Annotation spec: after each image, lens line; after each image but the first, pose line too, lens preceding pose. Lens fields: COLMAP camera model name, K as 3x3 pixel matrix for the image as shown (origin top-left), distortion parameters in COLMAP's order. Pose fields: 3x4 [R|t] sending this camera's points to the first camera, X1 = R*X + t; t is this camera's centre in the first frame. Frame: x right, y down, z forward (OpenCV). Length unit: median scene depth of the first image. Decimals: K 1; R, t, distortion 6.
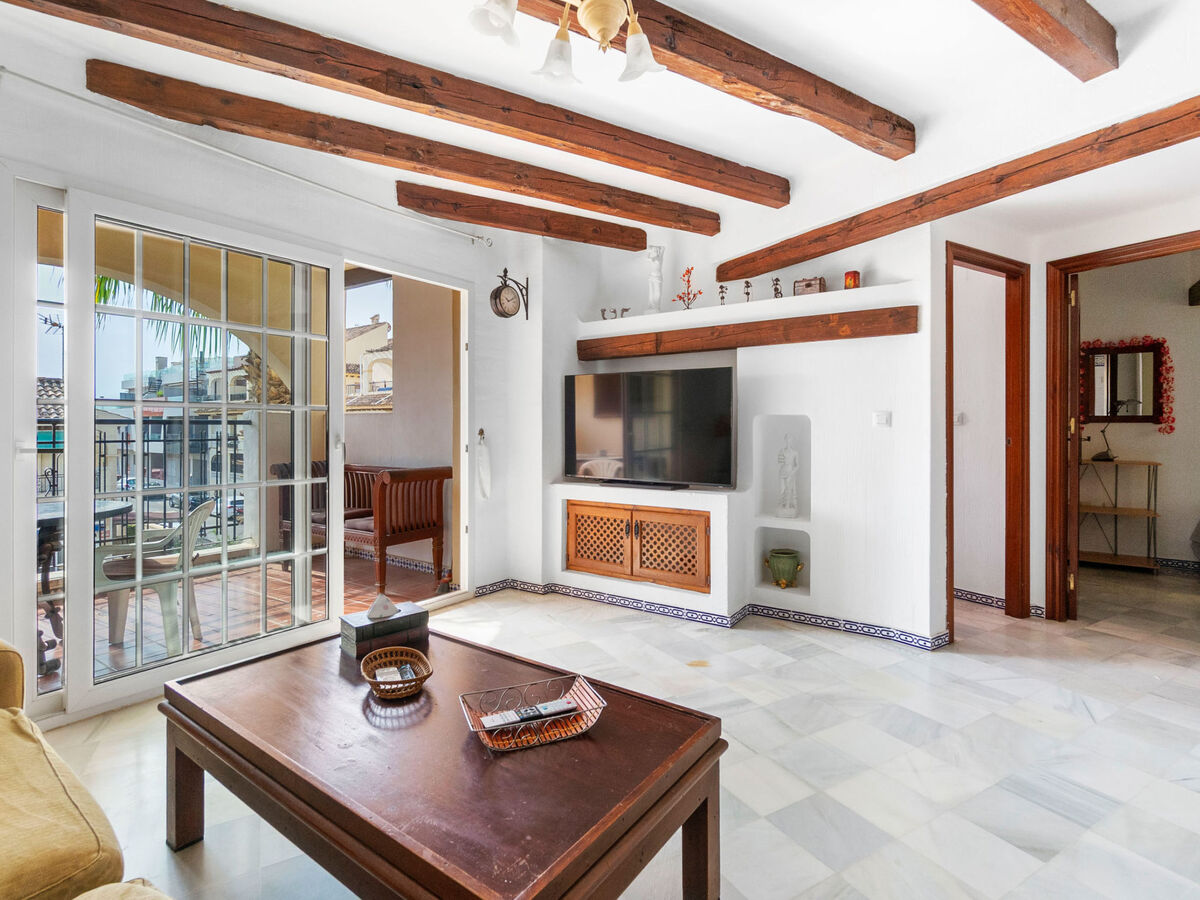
lens RADIAL K [[588.9, 0, 603.9], [0, 588.9, 429.0], [0, 0, 1]] dist [-0.002855, 0.000670]
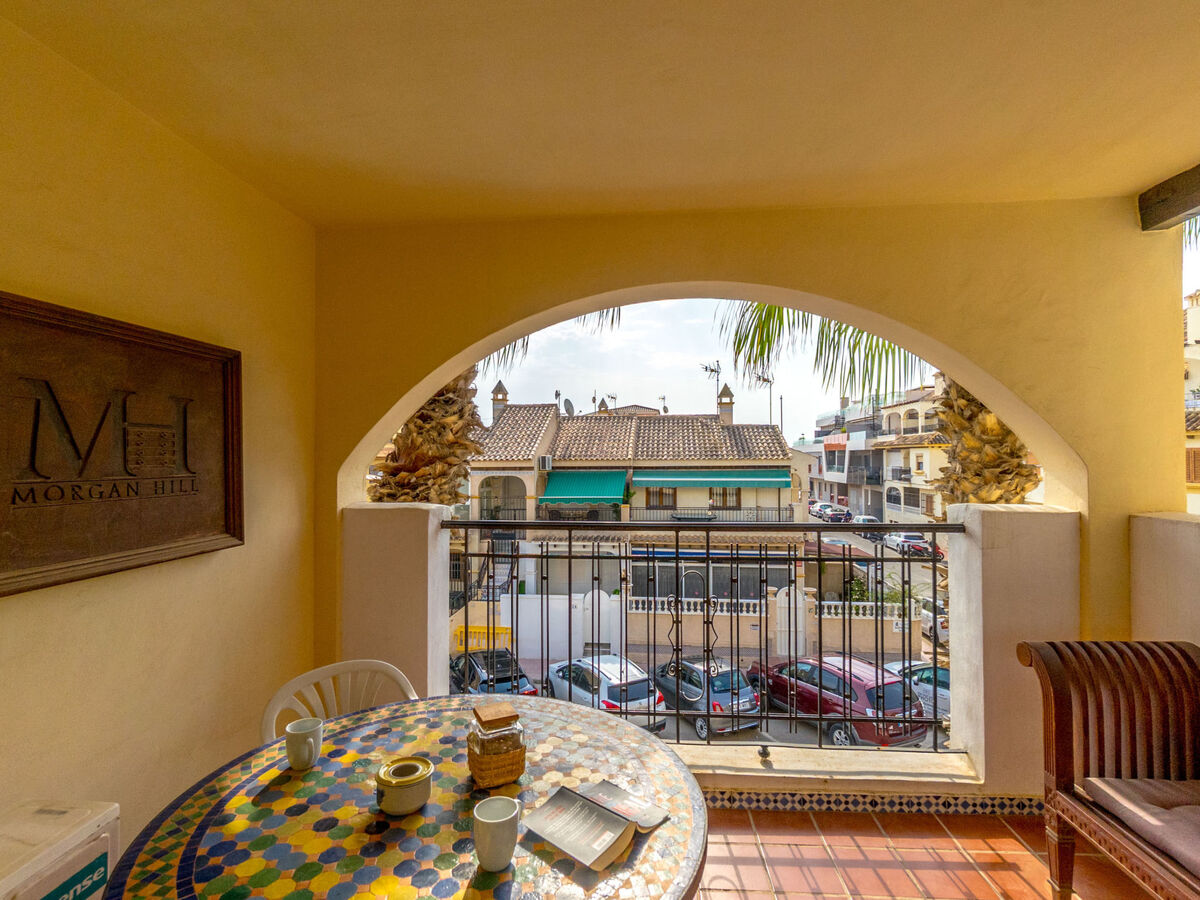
lens RADIAL K [[576.3, 0, 603.2], [0, 576.3, 450.4], [0, 0, 1]] dist [-0.004293, 0.001069]
pose [[0.502195, -0.013077, -0.864655, -0.444681], [0.002562, 0.999904, -0.013634, -0.101518], [0.864750, 0.004631, 0.502181, 0.653099]]
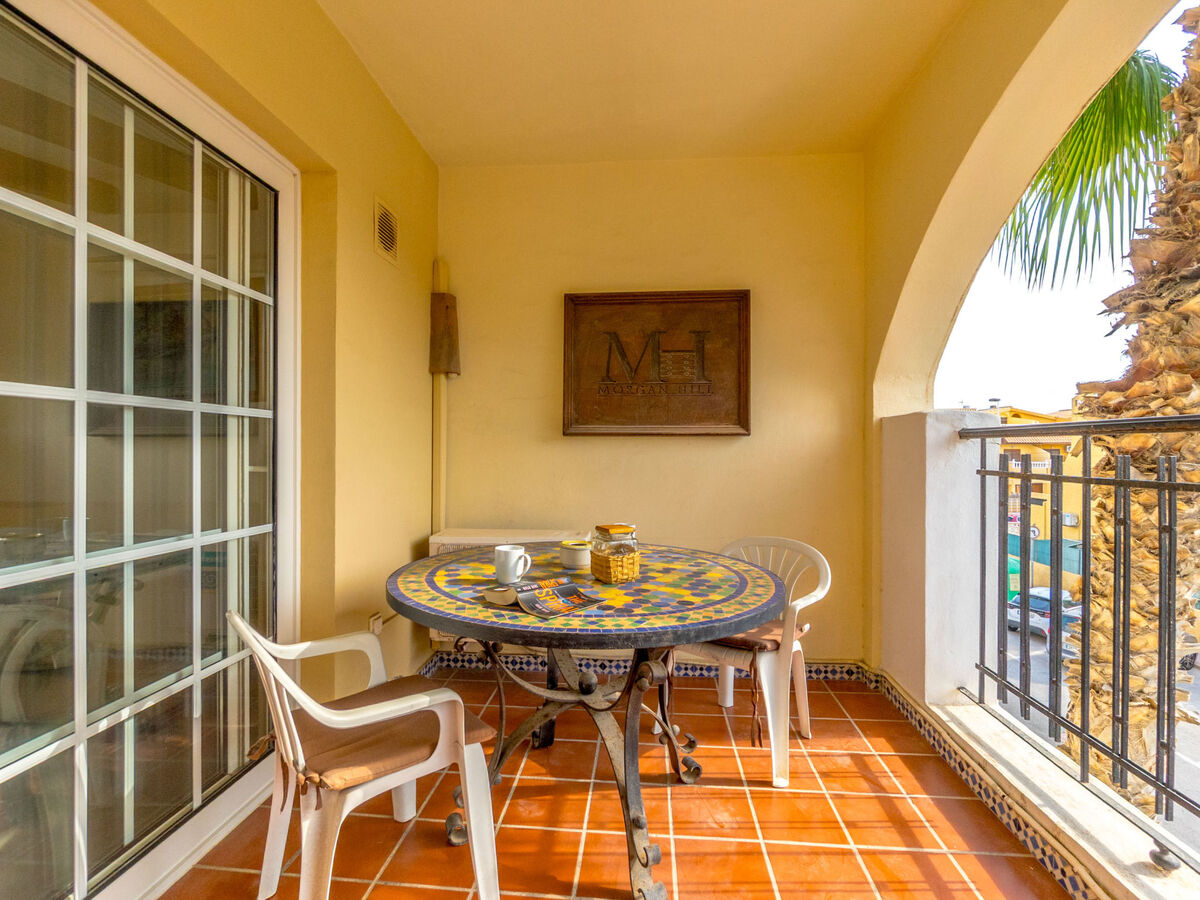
lens RADIAL K [[575.2, 0, 605.8], [0, 575.2, 452.3], [0, 0, 1]] dist [-0.002219, 0.000556]
pose [[-0.858107, -0.001639, -0.513468, -0.565719], [-0.003726, 0.999988, 0.003035, 0.003057], [0.513458, 0.004517, -0.858103, 1.175827]]
